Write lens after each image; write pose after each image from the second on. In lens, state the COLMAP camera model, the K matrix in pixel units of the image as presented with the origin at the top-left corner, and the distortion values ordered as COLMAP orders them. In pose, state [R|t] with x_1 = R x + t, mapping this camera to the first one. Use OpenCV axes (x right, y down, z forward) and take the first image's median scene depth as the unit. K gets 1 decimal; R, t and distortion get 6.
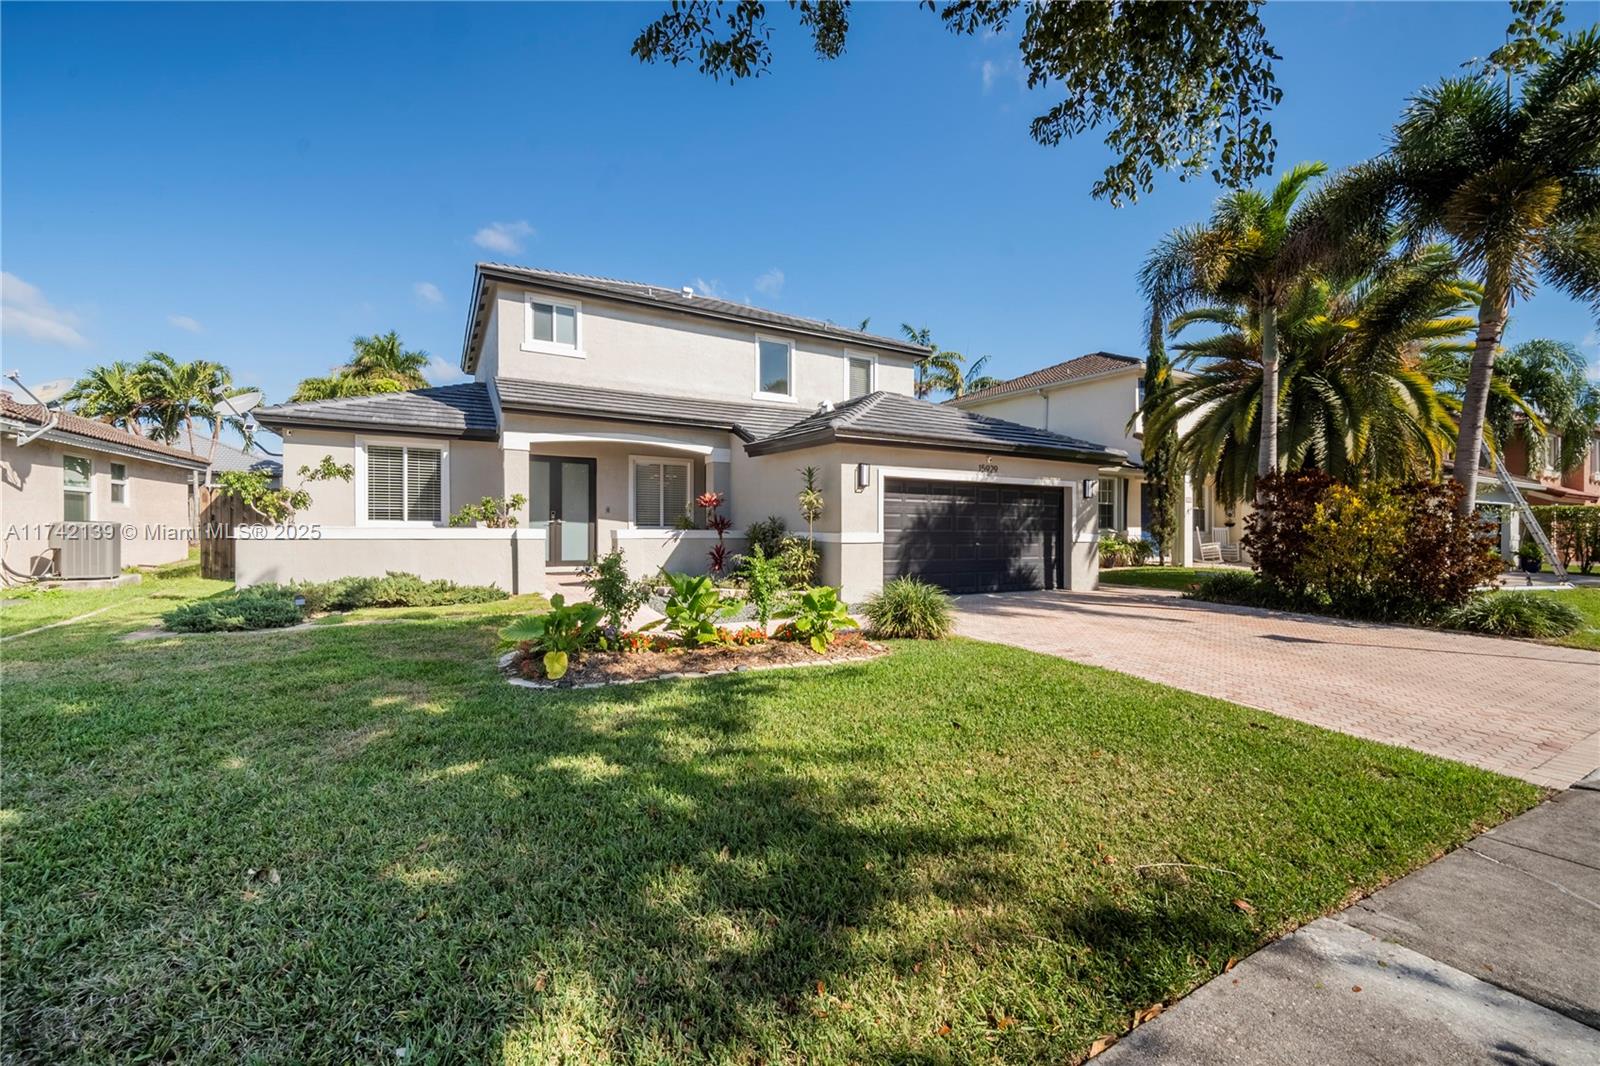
lens RADIAL K [[640.5, 0, 806.3], [0, 640.5, 532.9], [0, 0, 1]] dist [-0.003277, -0.000134]
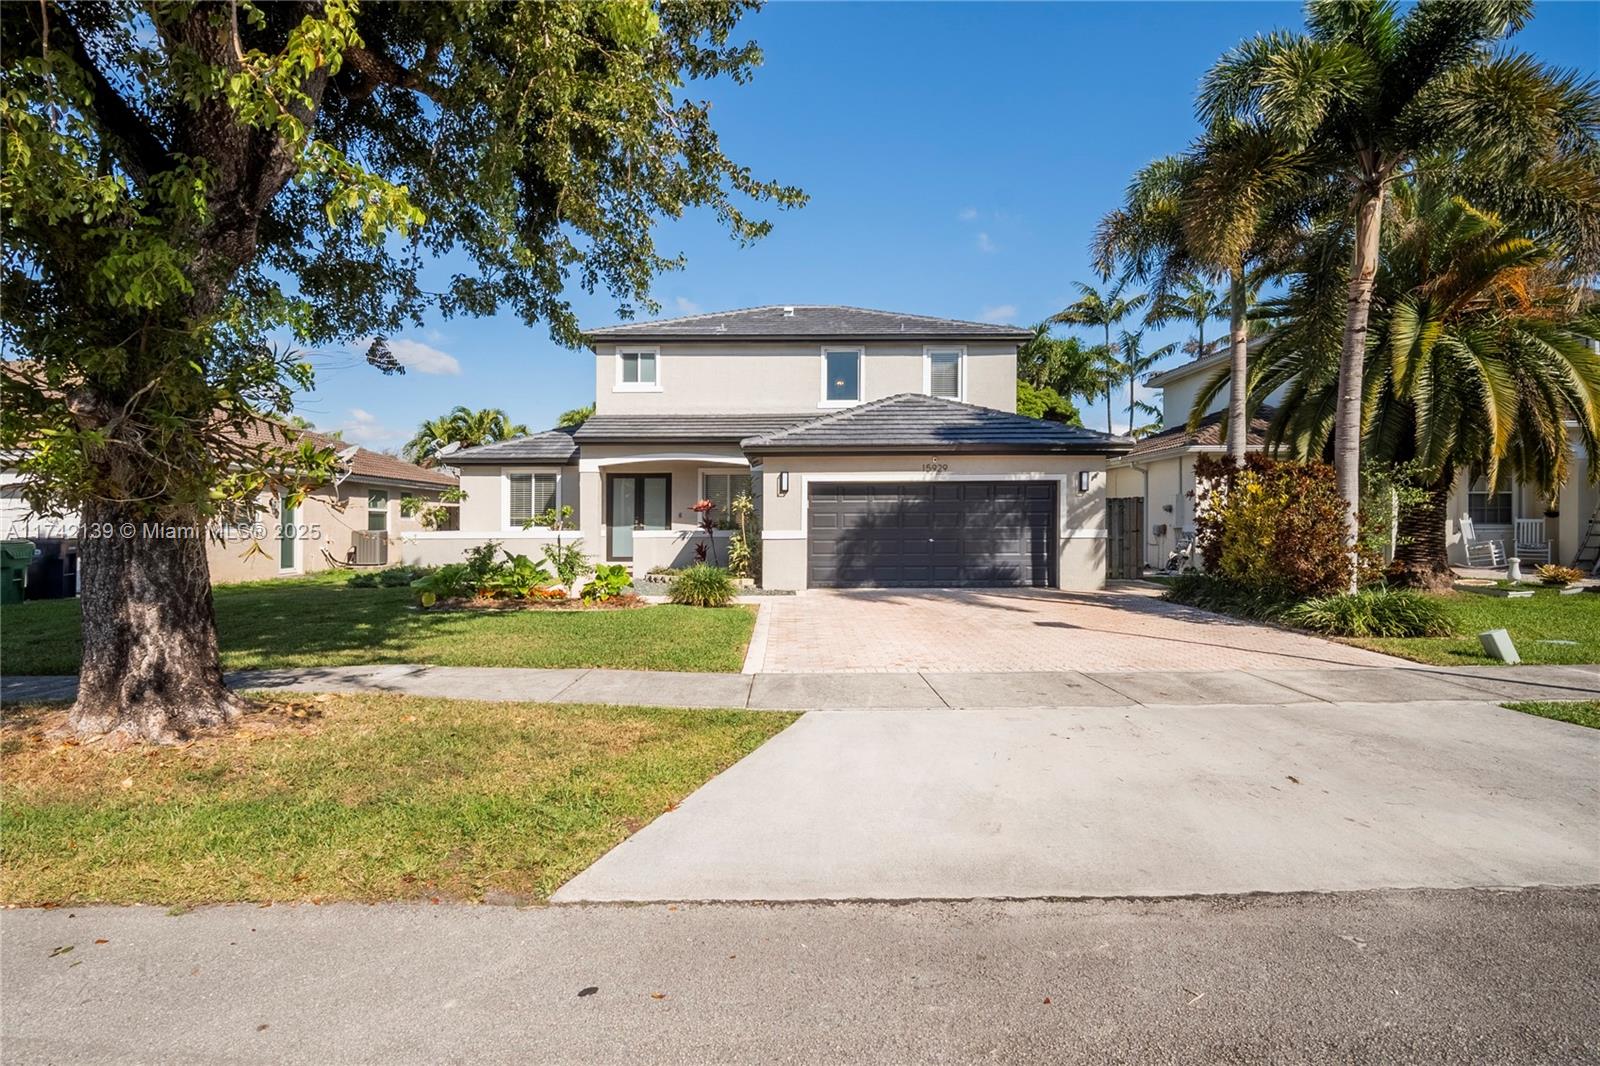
lens RADIAL K [[759.1, 0, 801.0], [0, 759.1, 520.1], [0, 0, 1]] dist [-0.001200, -0.000038]
pose [[0.889097, -0.019327, -0.457311, 0.592612], [0.010315, 0.999700, -0.022196, 0.008589], [0.457603, 0.015017, 0.889030, -0.180717]]
